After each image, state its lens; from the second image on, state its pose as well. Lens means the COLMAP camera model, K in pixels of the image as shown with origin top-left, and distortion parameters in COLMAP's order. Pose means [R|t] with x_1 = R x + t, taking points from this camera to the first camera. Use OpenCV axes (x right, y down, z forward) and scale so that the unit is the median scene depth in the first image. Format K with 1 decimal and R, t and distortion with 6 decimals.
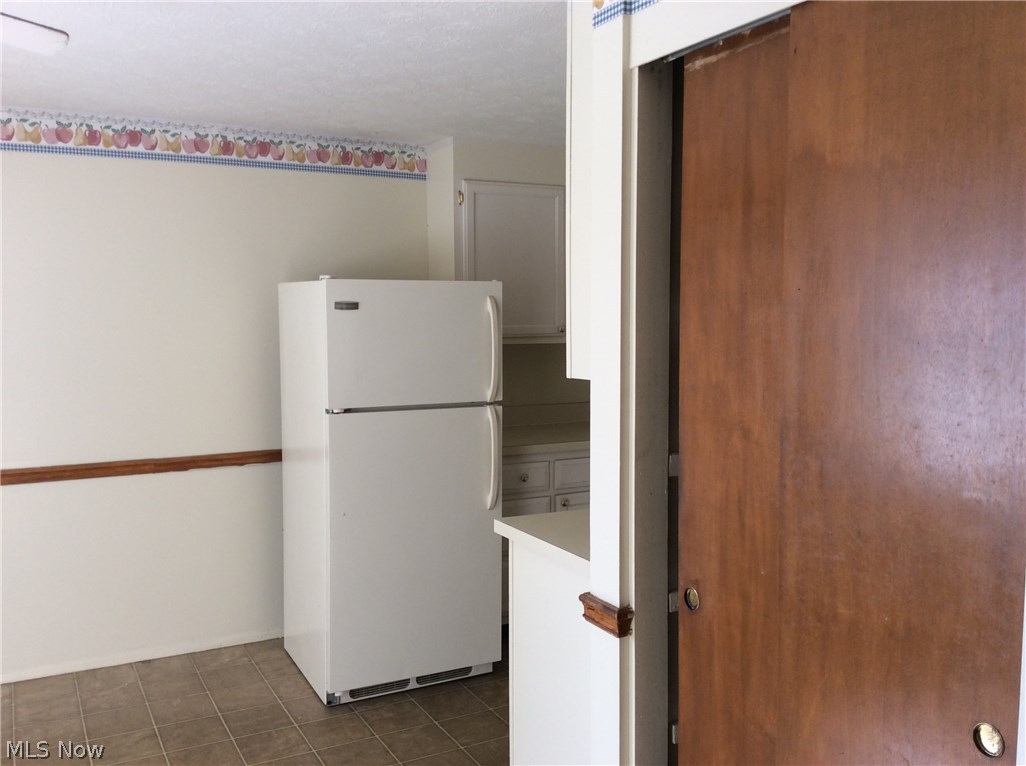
lens RADIAL K [[932.4, 0, 513.0], [0, 932.4, 381.0], [0, 0, 1]] dist [0.164621, -0.329447]
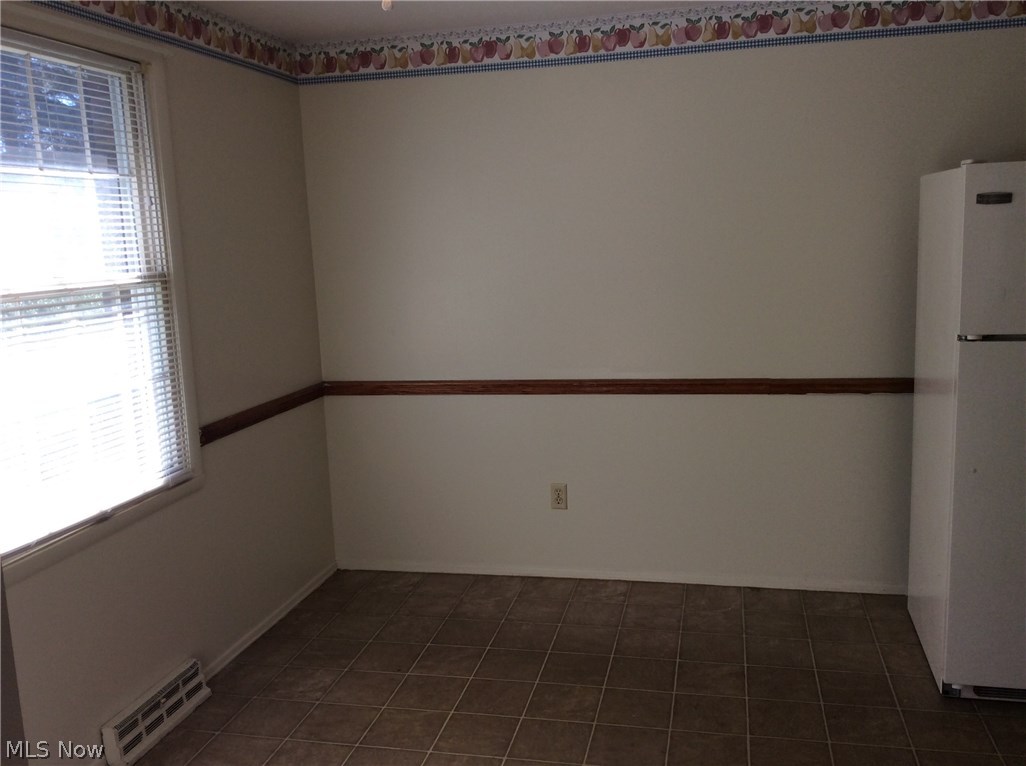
lens RADIAL K [[1041.0, 0, 512.5], [0, 1041.0, 396.9], [0, 0, 1]] dist [0.209851, -0.452101]
pose [[0.747227, 0.076929, -0.660102, 0.222428], [-0.010620, 0.994533, 0.103882, -0.009836], [0.664484, -0.070614, 0.743958, 0.117850]]
